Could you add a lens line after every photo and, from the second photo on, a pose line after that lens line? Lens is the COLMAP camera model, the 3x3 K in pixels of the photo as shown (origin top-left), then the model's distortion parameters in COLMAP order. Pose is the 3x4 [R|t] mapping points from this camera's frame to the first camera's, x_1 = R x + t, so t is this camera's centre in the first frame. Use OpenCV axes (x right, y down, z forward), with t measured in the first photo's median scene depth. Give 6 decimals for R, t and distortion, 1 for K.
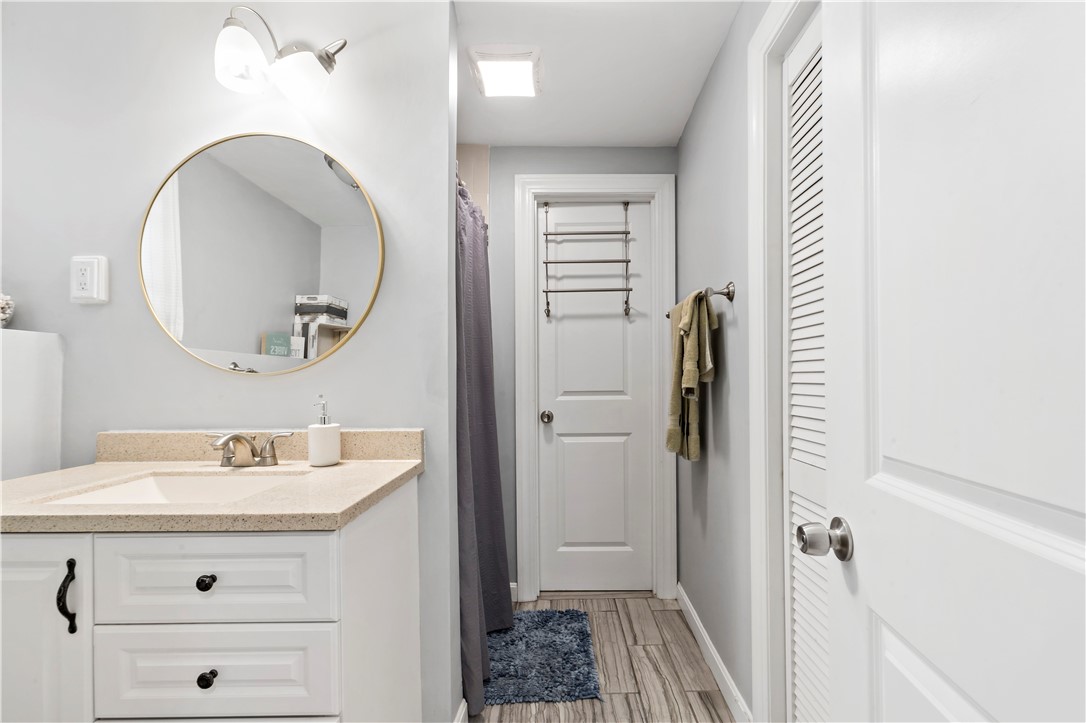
lens RADIAL K [[498.8, 0, 542.7], [0, 498.8, 347.9], [0, 0, 1]] dist [-0.011576, 0.001265]
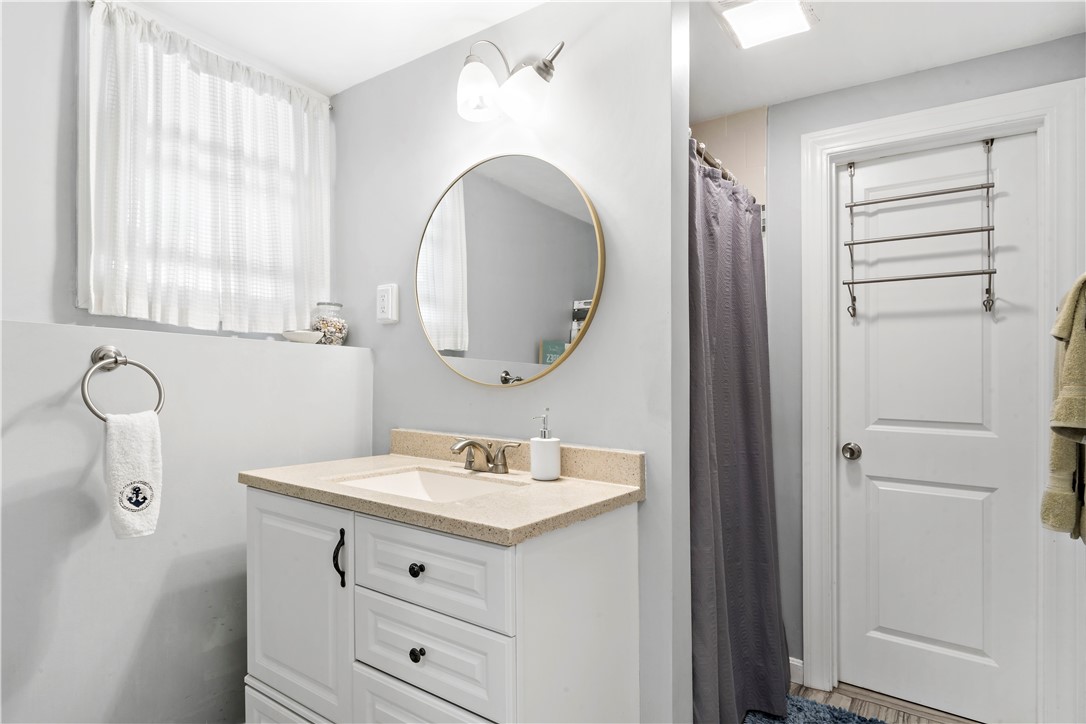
lens RADIAL K [[571.4, 0, 541.4], [0, 571.4, 356.4], [0, 0, 1]] dist [-0.001614, -0.000652]
pose [[0.816718, 0.004778, -0.577017, 0.207488], [0.000635, 0.999958, 0.009180, -0.019998], [0.577037, -0.007864, 0.816680, 0.062995]]
